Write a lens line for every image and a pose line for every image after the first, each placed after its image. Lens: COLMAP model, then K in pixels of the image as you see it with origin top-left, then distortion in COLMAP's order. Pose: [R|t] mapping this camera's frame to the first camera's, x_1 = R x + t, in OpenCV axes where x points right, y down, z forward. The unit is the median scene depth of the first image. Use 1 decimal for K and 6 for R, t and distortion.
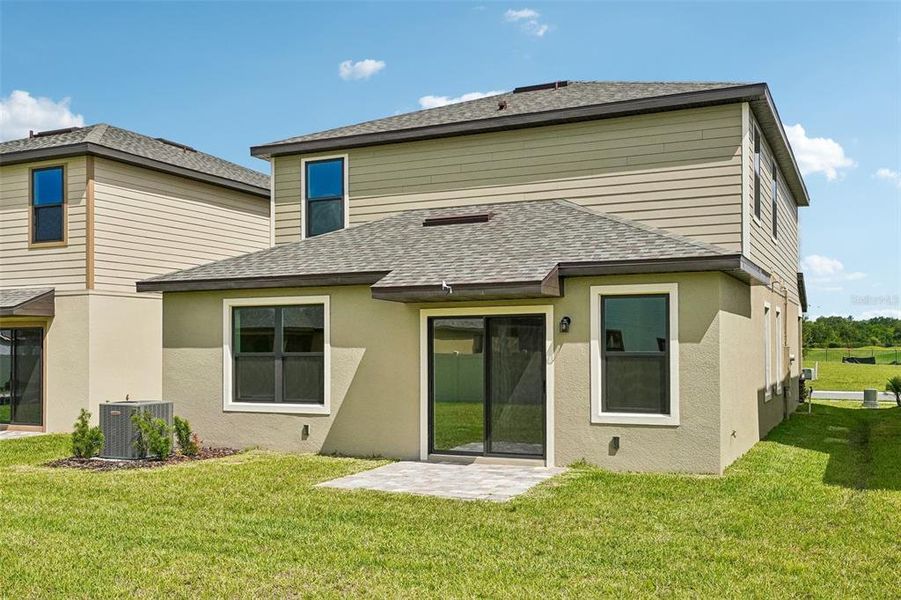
lens RADIAL K [[868.2, 0, 449.9], [0, 868.2, 309.1], [0, 0, 1]] dist [0.019877, 0.000000]
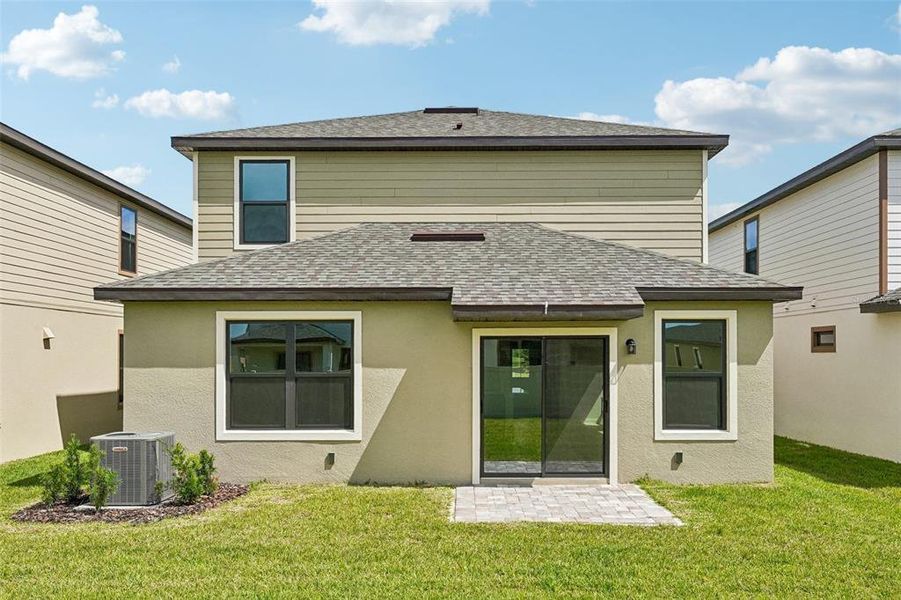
lens RADIAL K [[809.1, 0, 445.3], [0, 809.1, 332.1], [0, 0, 1]] dist [0.014960, -0.003168]
pose [[0.910324, 0.016424, 0.413571, -0.399366], [-0.021131, 0.999754, 0.006810, -0.001191], [-0.413357, -0.014939, 0.910446, 0.178093]]
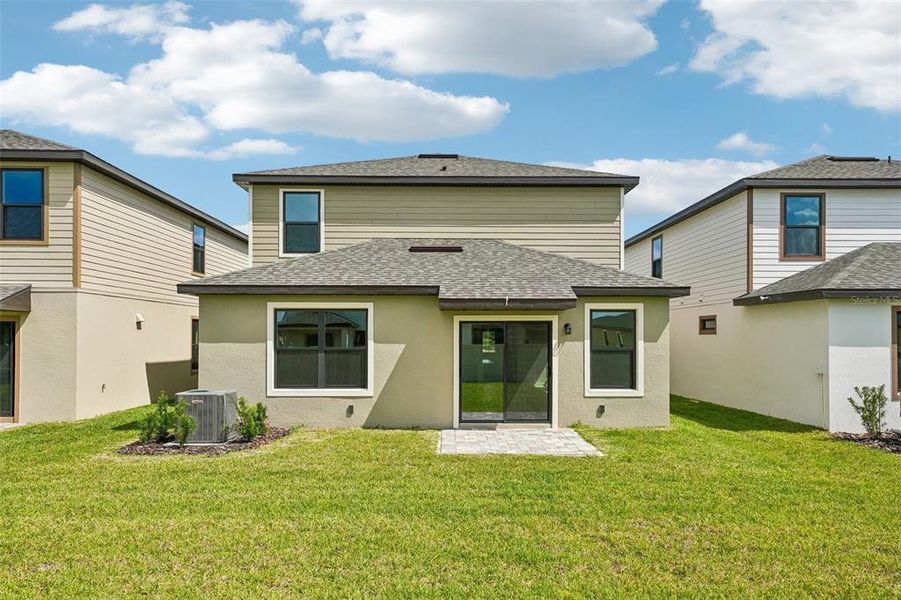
lens RADIAL K [[609.1, 0, 446.2], [0, 609.1, 316.4], [0, 0, 1]] dist [0.022266, 0.002872]
pose [[0.900504, 0.022523, 0.434264, -0.415957], [-0.025364, 0.999678, 0.000747, 0.001169], [-0.434107, -0.011688, 0.900785, 0.148239]]
